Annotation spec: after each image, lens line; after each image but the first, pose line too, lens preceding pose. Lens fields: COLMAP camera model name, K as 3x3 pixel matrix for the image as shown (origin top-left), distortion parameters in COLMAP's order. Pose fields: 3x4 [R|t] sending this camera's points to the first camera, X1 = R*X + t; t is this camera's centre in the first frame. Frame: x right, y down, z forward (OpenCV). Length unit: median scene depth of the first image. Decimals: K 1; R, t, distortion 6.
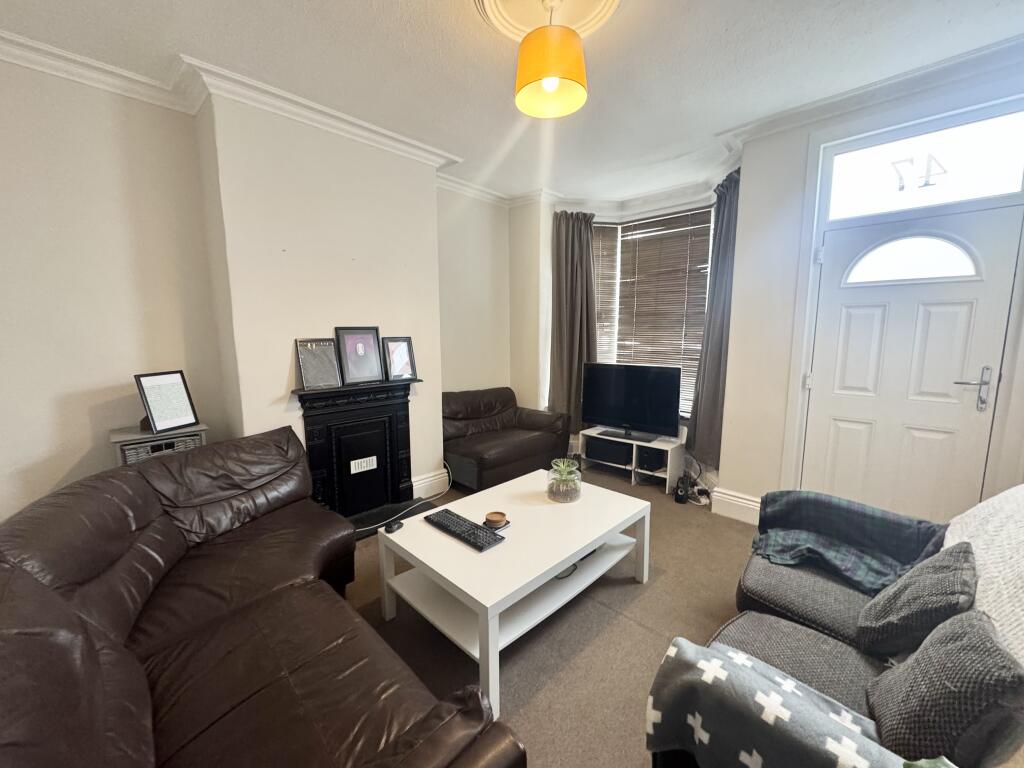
lens RADIAL K [[405.6, 0, 512.0], [0, 405.6, 384.0], [0, 0, 1]] dist [-0.000890, -0.000139]
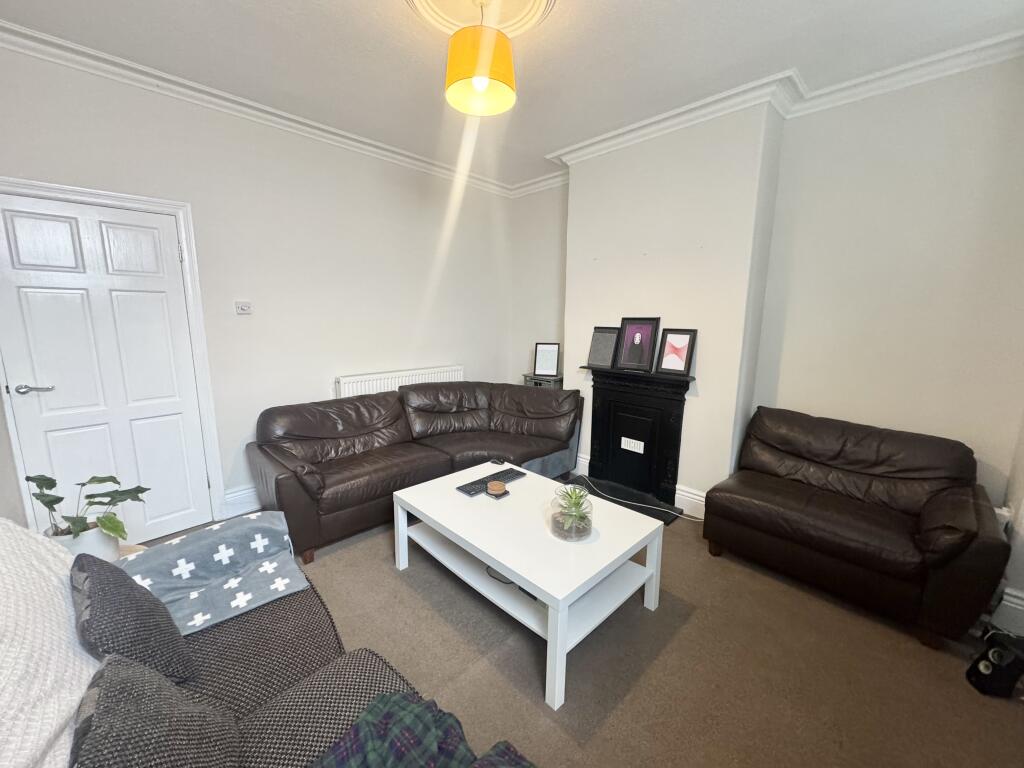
lens RADIAL K [[405.6, 0, 512.0], [0, 405.6, 384.0], [0, 0, 1]] dist [-0.000890, -0.000139]
pose [[-0.017443, 0.171633, -0.985007, 0.761998], [-0.134349, 0.975820, 0.172411, -0.116500], [0.990781, 0.135342, 0.006037, 0.728586]]
